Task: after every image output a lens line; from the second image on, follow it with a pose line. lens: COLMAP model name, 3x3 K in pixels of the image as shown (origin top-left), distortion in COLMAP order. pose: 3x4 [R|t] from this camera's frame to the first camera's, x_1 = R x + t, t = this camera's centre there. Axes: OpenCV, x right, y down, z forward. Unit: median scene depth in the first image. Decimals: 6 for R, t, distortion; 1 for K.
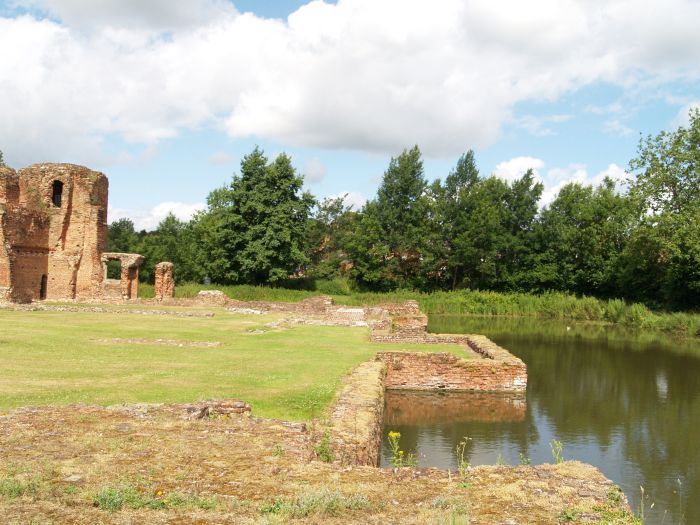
lens RADIAL K [[709.6, 0, 351.4], [0, 709.6, 265.6], [0, 0, 1]] dist [-0.108099, 0.000000]
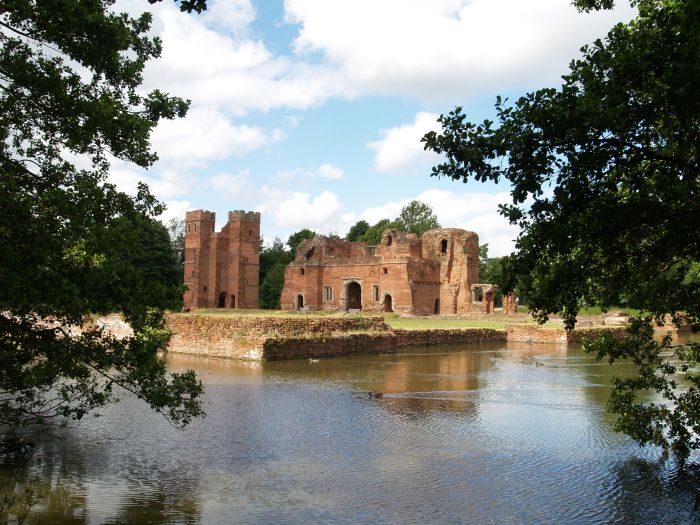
lens RADIAL K [[709.6, 0, 347.7], [0, 709.6, 264.9], [0, 0, 1]] dist [-0.108099, 0.000000]
pose [[0.782342, -0.047023, -0.621072, 0.406284], [0.016851, 0.998379, -0.054363, 0.019658], [0.622621, 0.032064, 0.781866, -0.400263]]
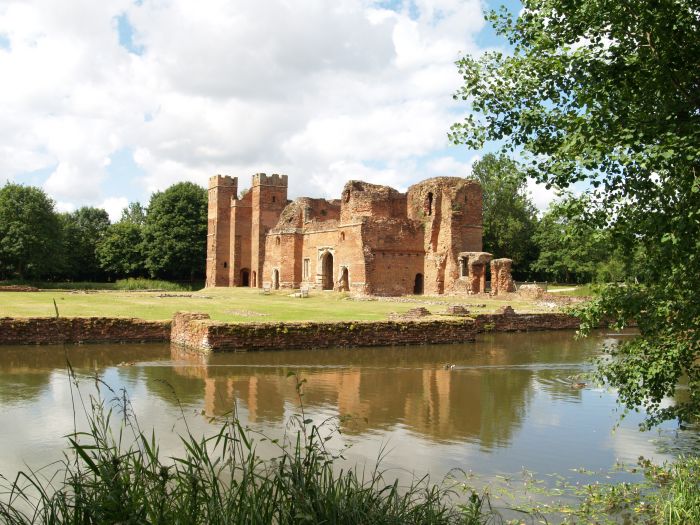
lens RADIAL K [[709.6, 0, 349.4], [0, 709.6, 263.3], [0, 0, 1]] dist [-0.108099, 0.000000]
pose [[0.549736, -0.038025, -0.834473, 0.486036], [0.015835, 0.999258, -0.035102, 0.035402], [0.835188, 0.006083, 0.549930, 0.236538]]
